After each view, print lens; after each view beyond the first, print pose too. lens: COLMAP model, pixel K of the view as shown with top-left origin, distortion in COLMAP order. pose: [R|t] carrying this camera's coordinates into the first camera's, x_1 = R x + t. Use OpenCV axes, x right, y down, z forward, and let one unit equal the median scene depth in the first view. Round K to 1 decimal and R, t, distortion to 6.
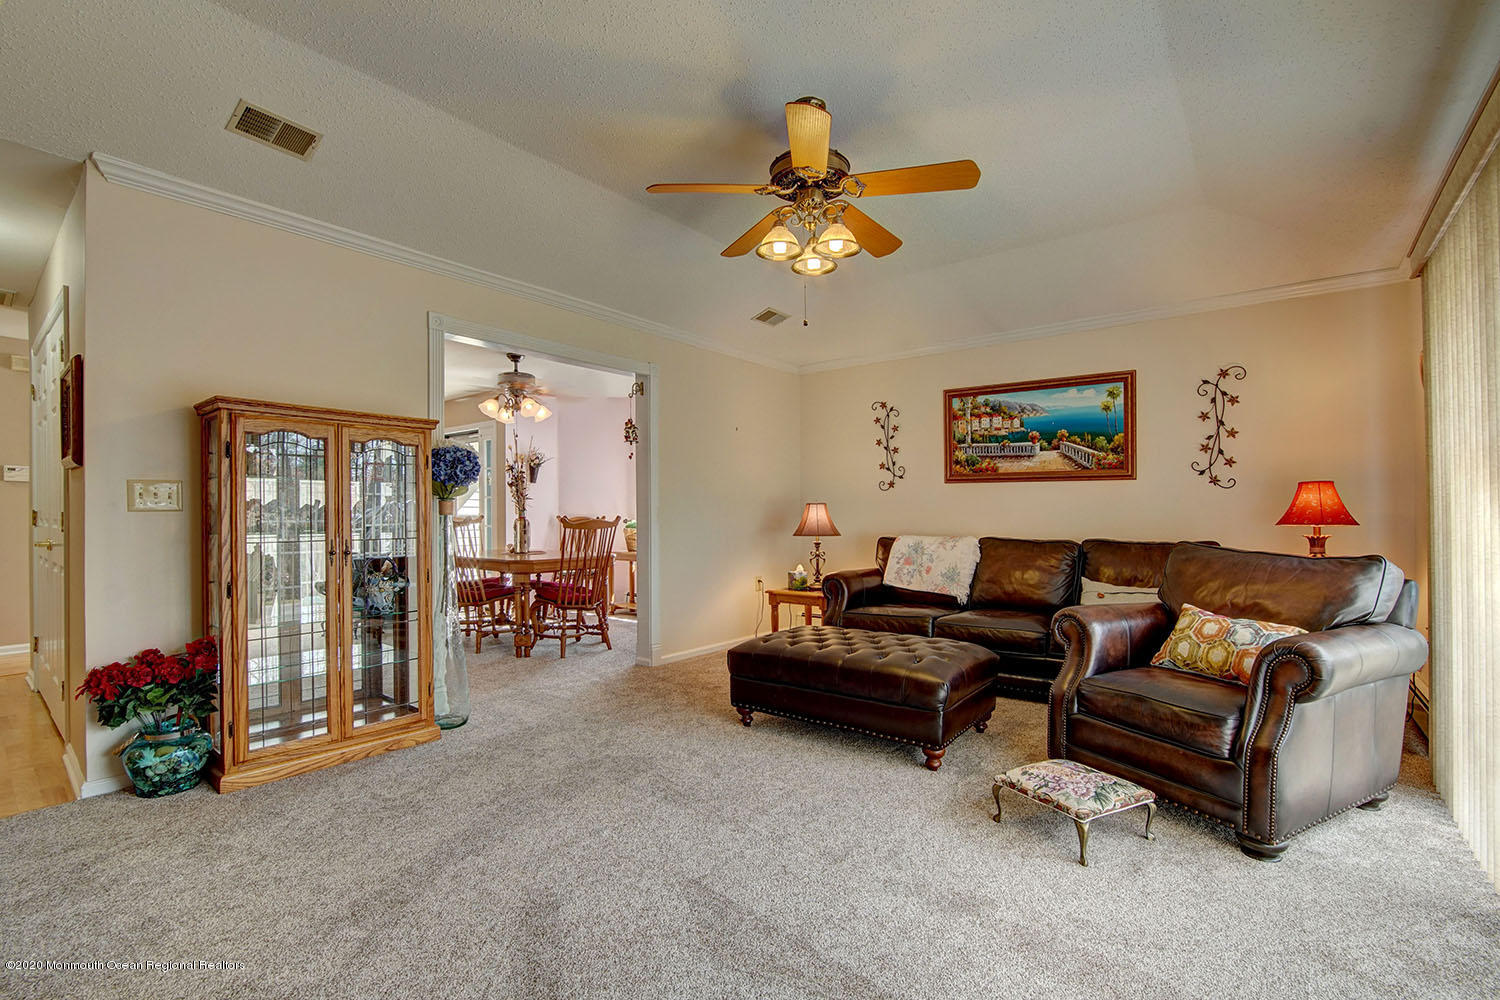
lens RADIAL K [[672.9, 0, 735.2], [0, 672.9, 513.1], [0, 0, 1]] dist [-0.033833, 0.006515]
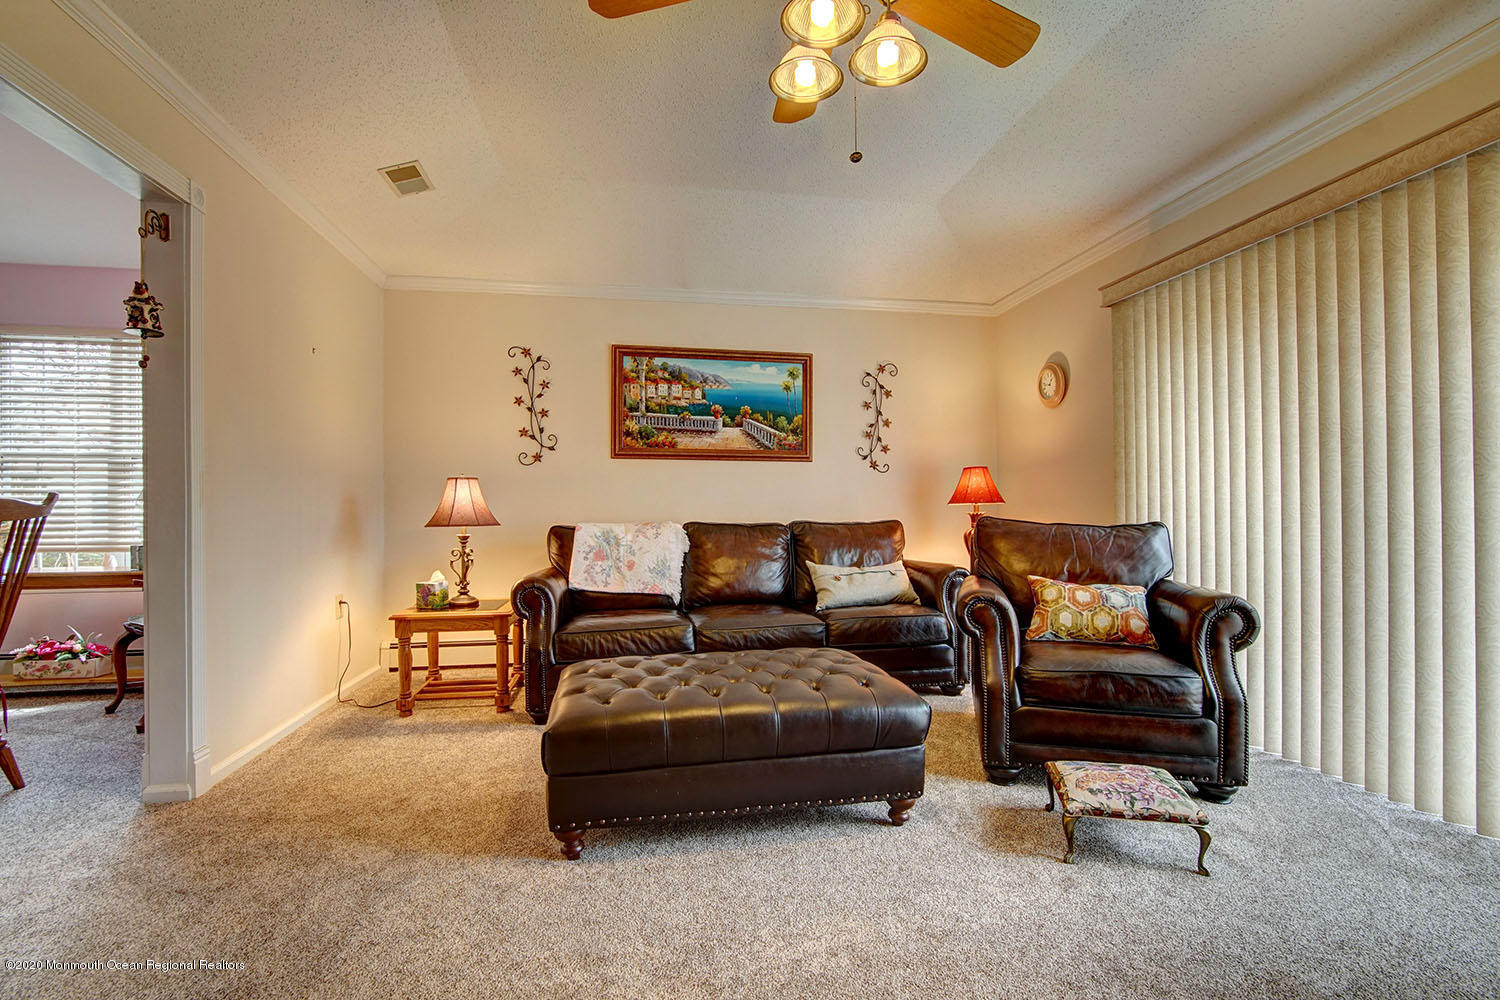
lens RADIAL K [[674.7, 0, 746.1], [0, 674.7, 504.1], [0, 0, 1]] dist [-0.030355, 0.000785]
pose [[0.647208, 0.001018, 0.762313, -0.227560], [0.003440, 0.999985, -0.004257, 0.016657], [-0.762306, 0.005378, 0.647195, 0.378707]]
